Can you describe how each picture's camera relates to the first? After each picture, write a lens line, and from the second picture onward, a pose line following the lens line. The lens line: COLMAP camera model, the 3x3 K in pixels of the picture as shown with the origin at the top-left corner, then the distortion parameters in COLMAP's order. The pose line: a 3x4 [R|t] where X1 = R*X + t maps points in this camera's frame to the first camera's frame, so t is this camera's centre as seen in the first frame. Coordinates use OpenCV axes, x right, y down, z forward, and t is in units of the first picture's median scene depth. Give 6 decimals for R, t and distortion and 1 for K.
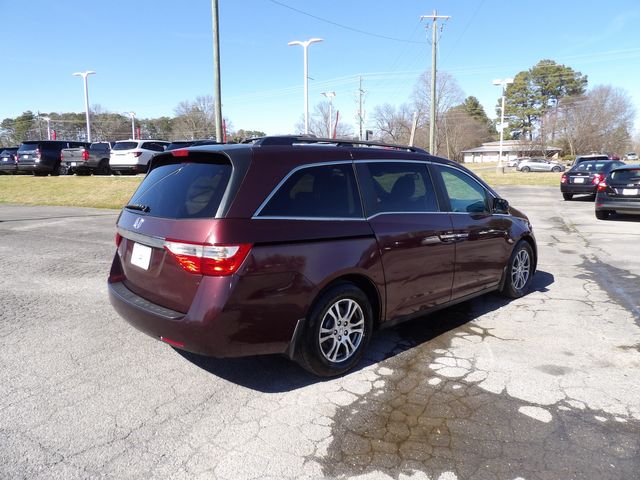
lens RADIAL K [[452.4, 0, 323.2], [0, 452.4, 232.1], [0, 0, 1]] dist [-0.007923, 0.007704]
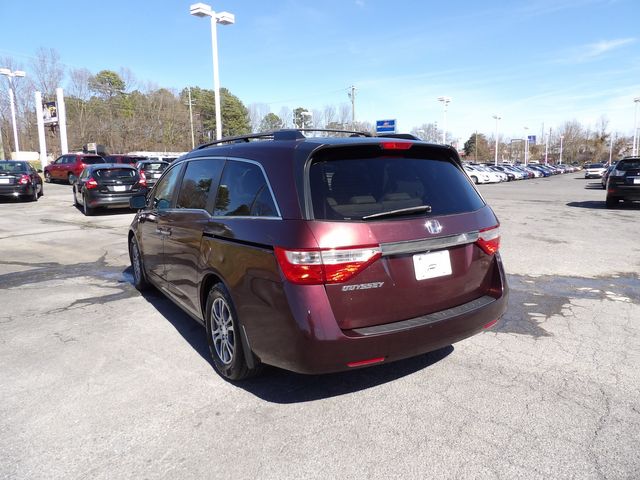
lens RADIAL K [[452.4, 0, 323.2], [0, 452.4, 232.1], [0, 0, 1]] dist [-0.007923, 0.007704]
pose [[0.168931, -0.139993, 0.975635, -0.174642], [0.143857, 0.982764, 0.116107, -0.018883], [-0.975073, 0.120738, 0.186158, 0.142896]]
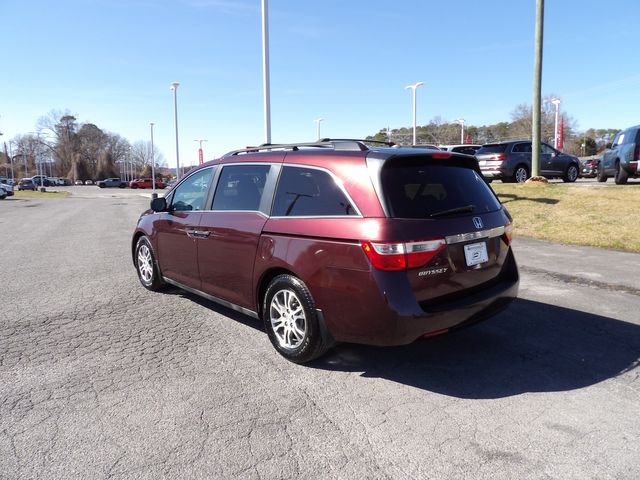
lens RADIAL K [[452.4, 0, 323.2], [0, 452.4, 232.1], [0, 0, 1]] dist [-0.007923, 0.007704]
pose [[0.761311, 0.062534, -0.645364, 0.010931], [-0.071897, 0.997342, 0.011825, -0.013281], [0.644388, 0.037397, 0.763784, 0.100737]]
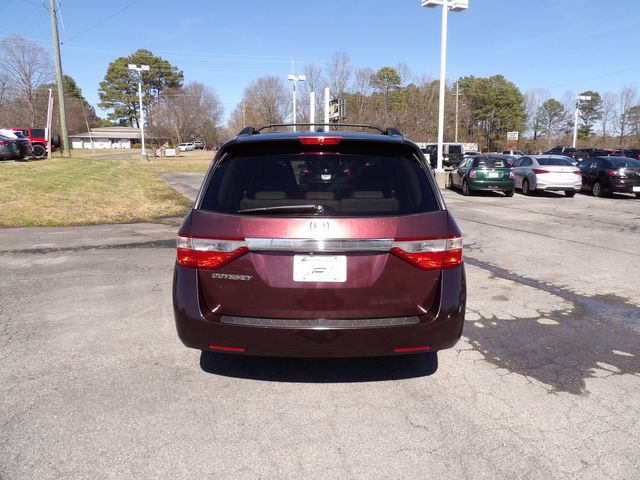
lens RADIAL K [[452.4, 0, 323.2], [0, 452.4, 232.1], [0, 0, 1]] dist [-0.007923, 0.007704]
pose [[0.674072, -0.112679, 0.730021, -0.135273], [0.092372, 0.993397, 0.068039, -0.008897], [-0.732867, 0.021571, 0.680030, 0.061324]]
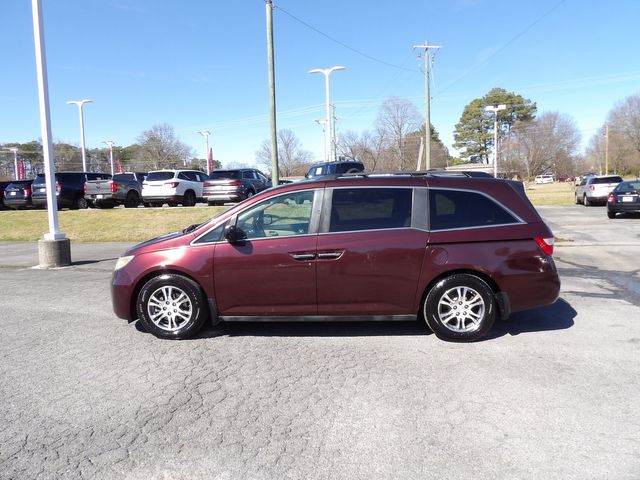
lens RADIAL K [[452.4, 0, 323.2], [0, 452.4, 232.1], [0, 0, 1]] dist [-0.007923, 0.007704]
pose [[0.994033, -0.033615, 0.103770, -0.174070], [0.039493, 0.997699, -0.055115, -0.006481], [-0.101679, 0.058884, 0.993073, 0.024864]]
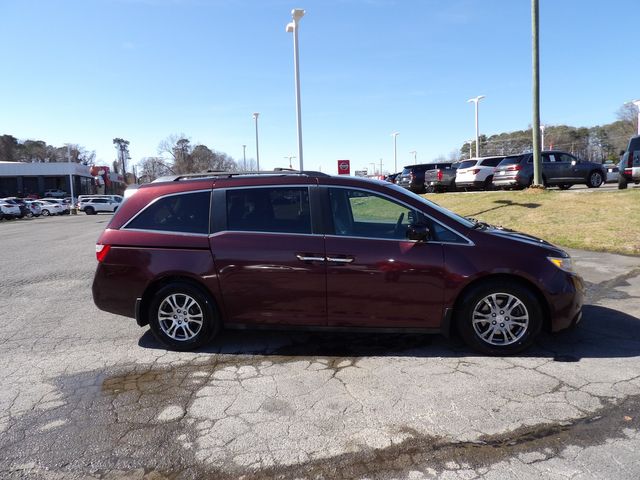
lens RADIAL K [[452.4, 0, 323.2], [0, 452.4, 232.1], [0, 0, 1]] dist [-0.007923, 0.007704]
pose [[0.604181, 0.042138, -0.795733, 0.189802], [-0.065308, 0.997860, 0.003254, -0.009268], [0.794167, 0.050002, 0.605639, 0.071778]]
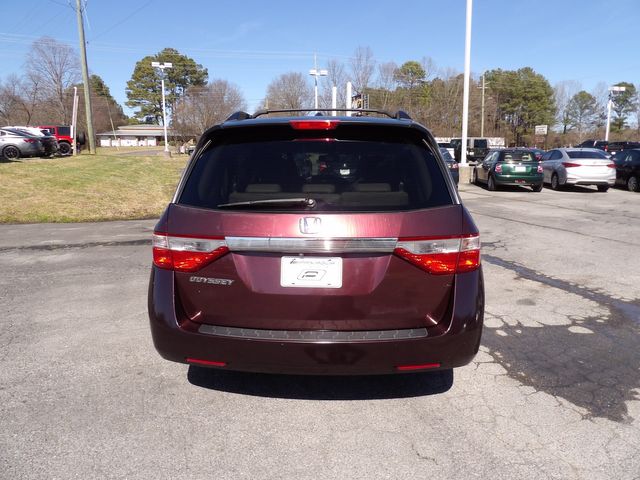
lens RADIAL K [[451.6, 0, 321.5], [0, 451.6, 231.8], [0, 0, 1]] dist [-0.005922, 0.008018]
pose [[0.713635, -0.117038, 0.690672, -0.119209], [0.094353, 0.993019, 0.070783, -0.007561], [-0.694135, 0.014653, 0.719696, 0.067187]]
